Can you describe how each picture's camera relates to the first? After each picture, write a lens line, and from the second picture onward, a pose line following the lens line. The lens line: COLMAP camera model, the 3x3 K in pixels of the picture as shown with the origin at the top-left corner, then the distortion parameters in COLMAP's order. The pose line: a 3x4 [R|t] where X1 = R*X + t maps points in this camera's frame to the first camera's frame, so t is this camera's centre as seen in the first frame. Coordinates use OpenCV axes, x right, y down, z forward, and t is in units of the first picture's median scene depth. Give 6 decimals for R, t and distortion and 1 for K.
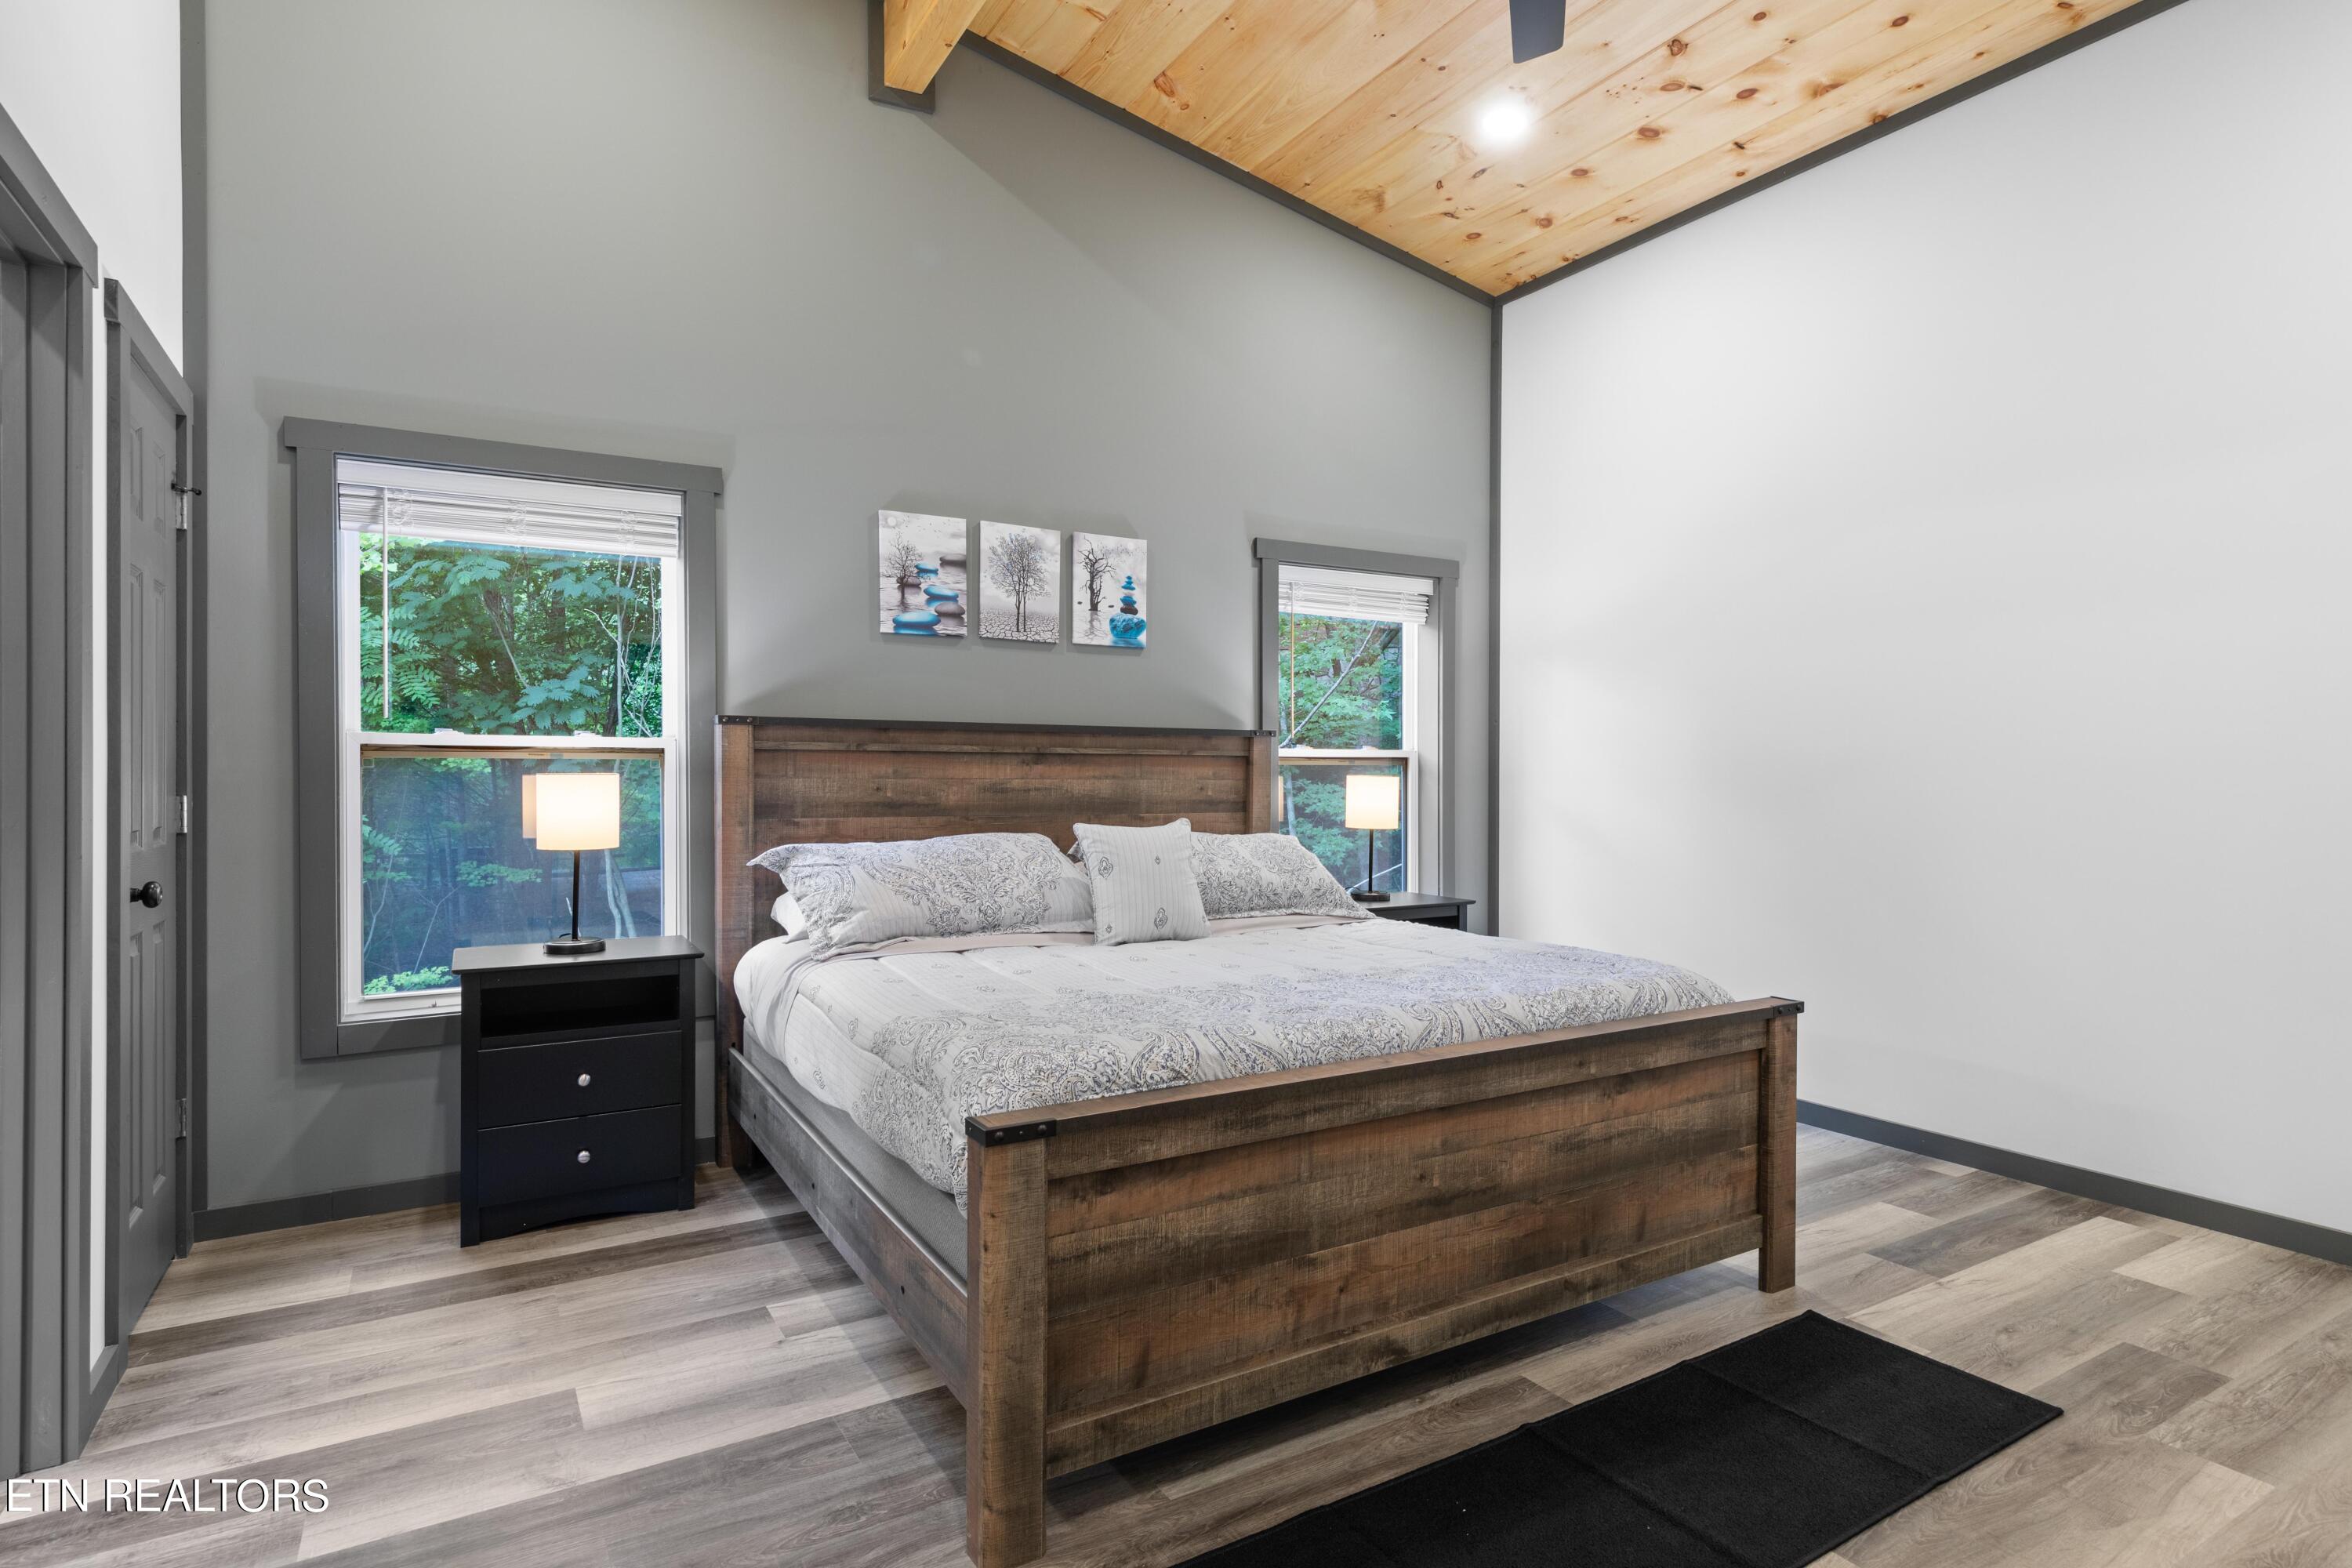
lens RADIAL K [[1197.7, 0, 1176.0], [0, 1197.7, 784.0], [0, 0, 1]] dist [0.002069, 0.000315]
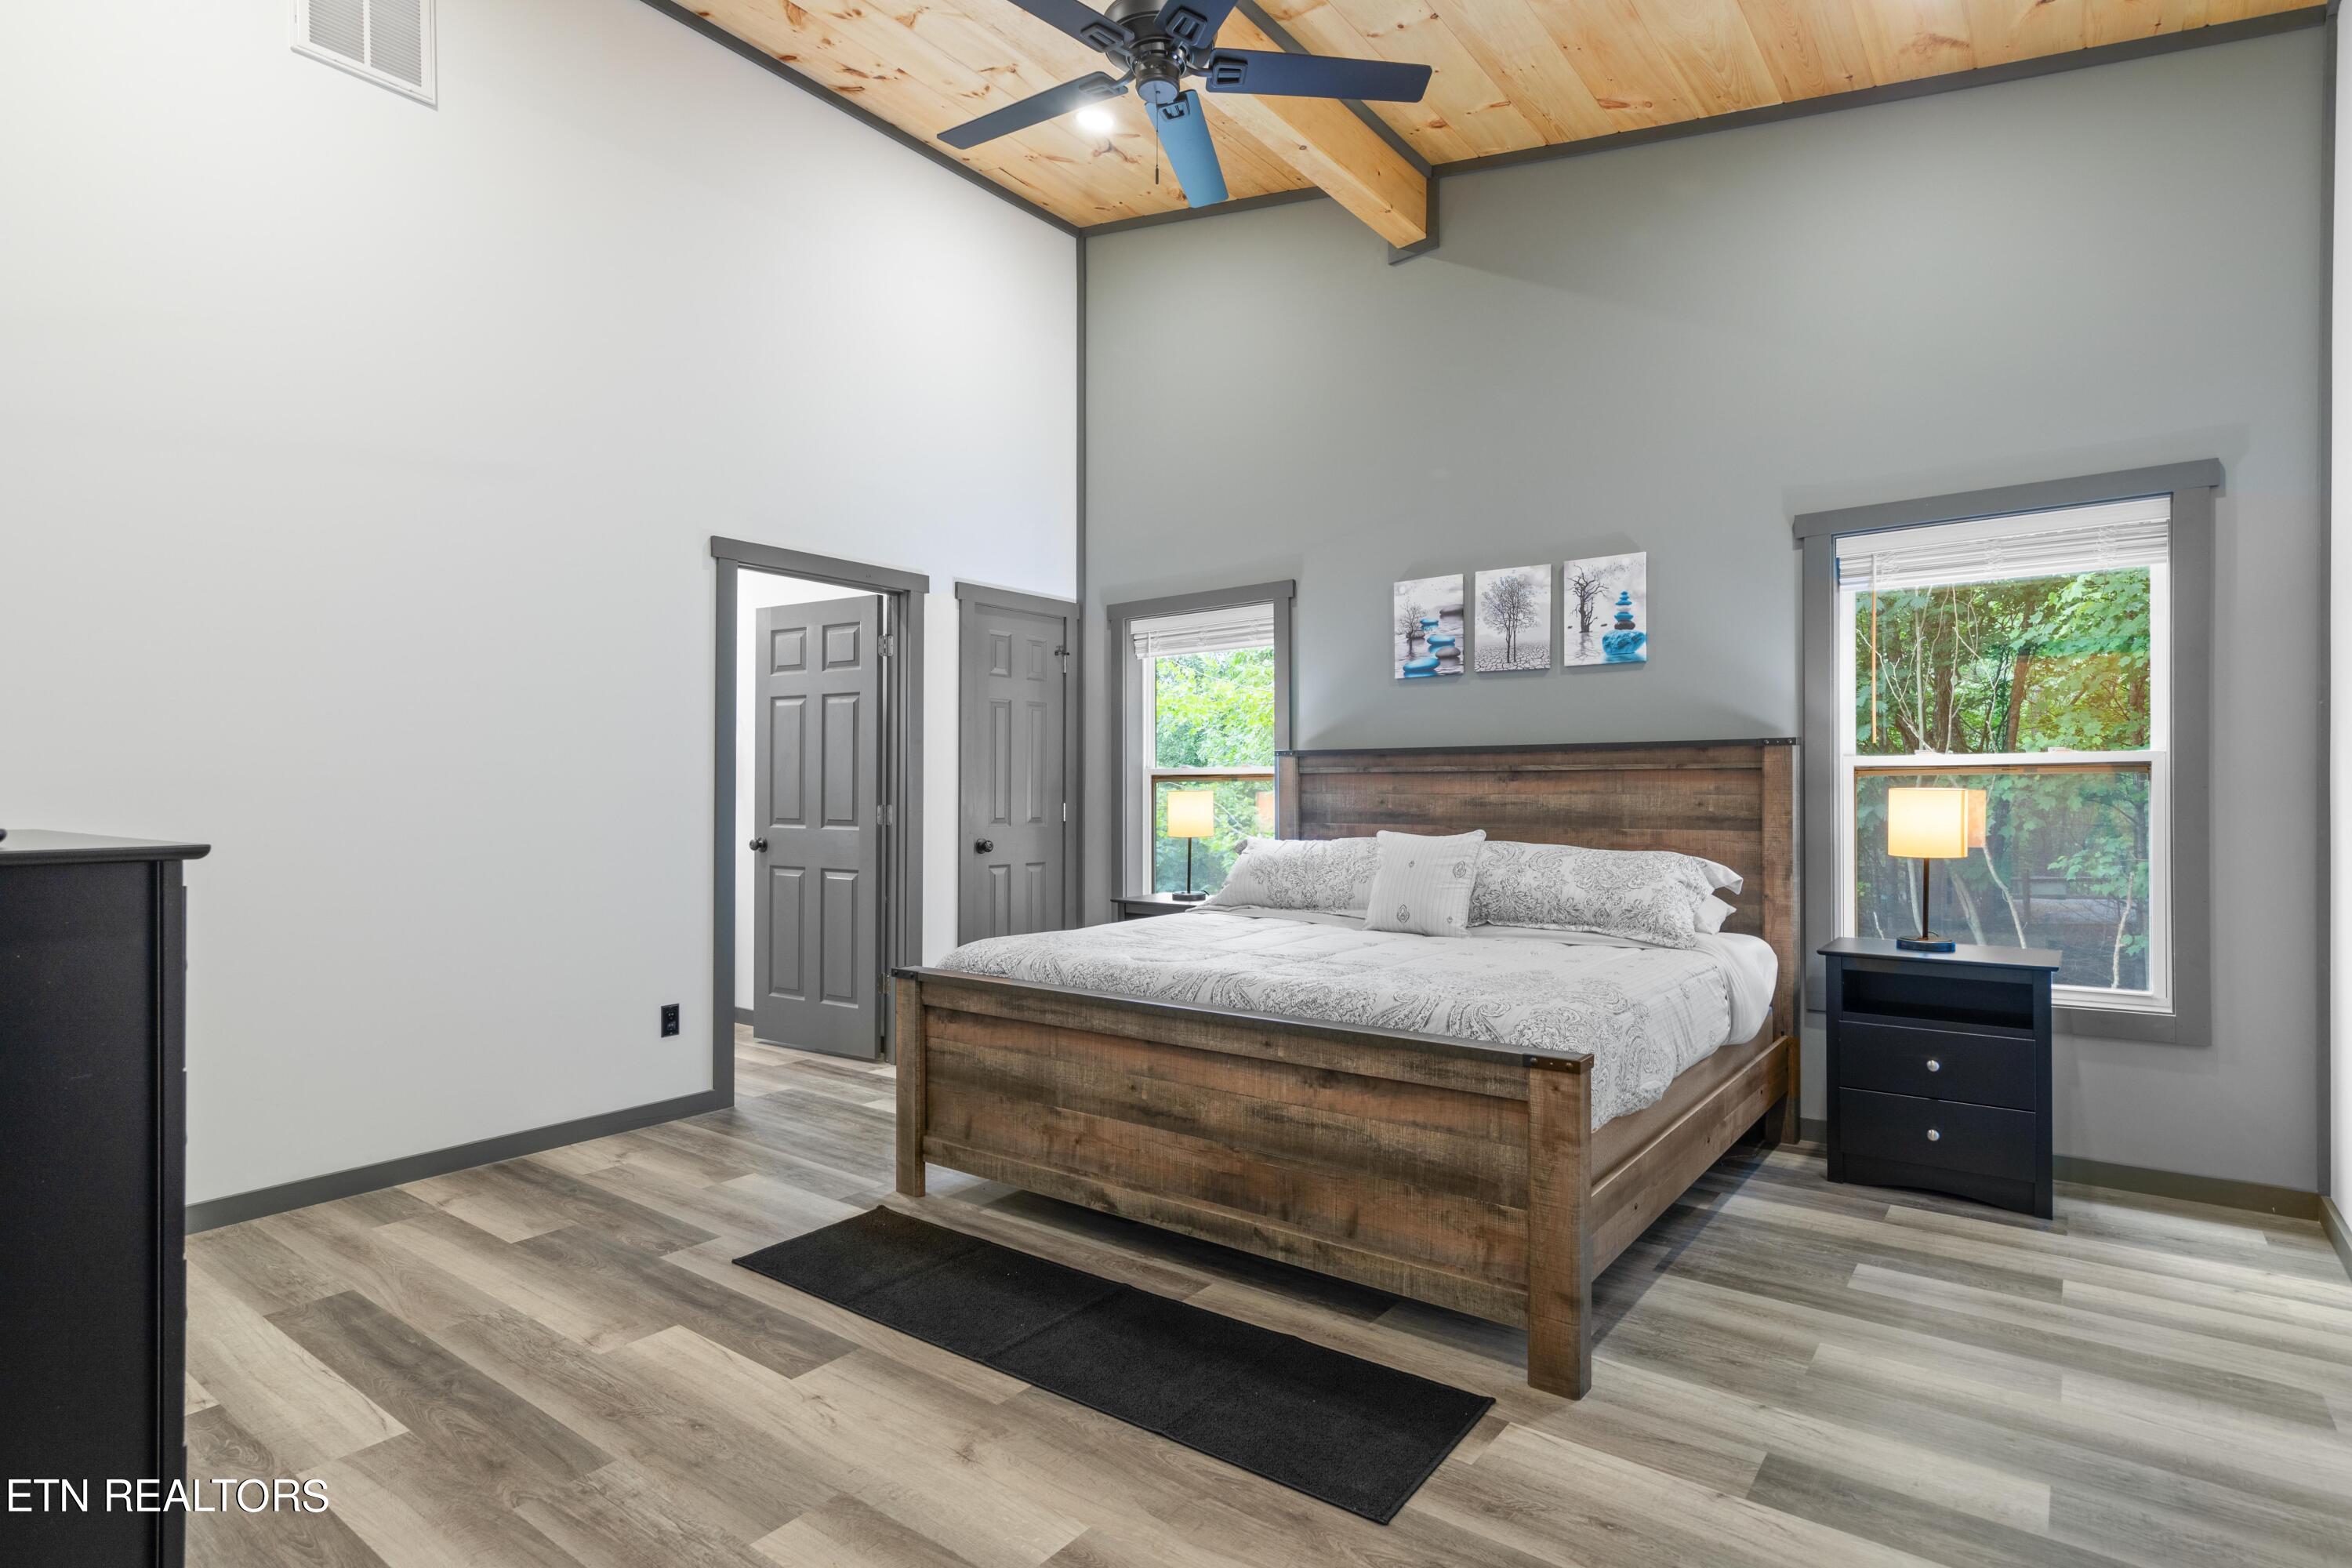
lens RADIAL K [[1226.5, 0, 1176.0], [0, 1226.5, 784.0], [0, 0, 1]] dist [0.004568, 0.000488]
pose [[0.364872, -0.008753, -0.931017, 0.864031], [-0.002186, 0.999945, -0.010258, -0.001113], [0.931055, 0.005778, 0.364833, 0.304312]]
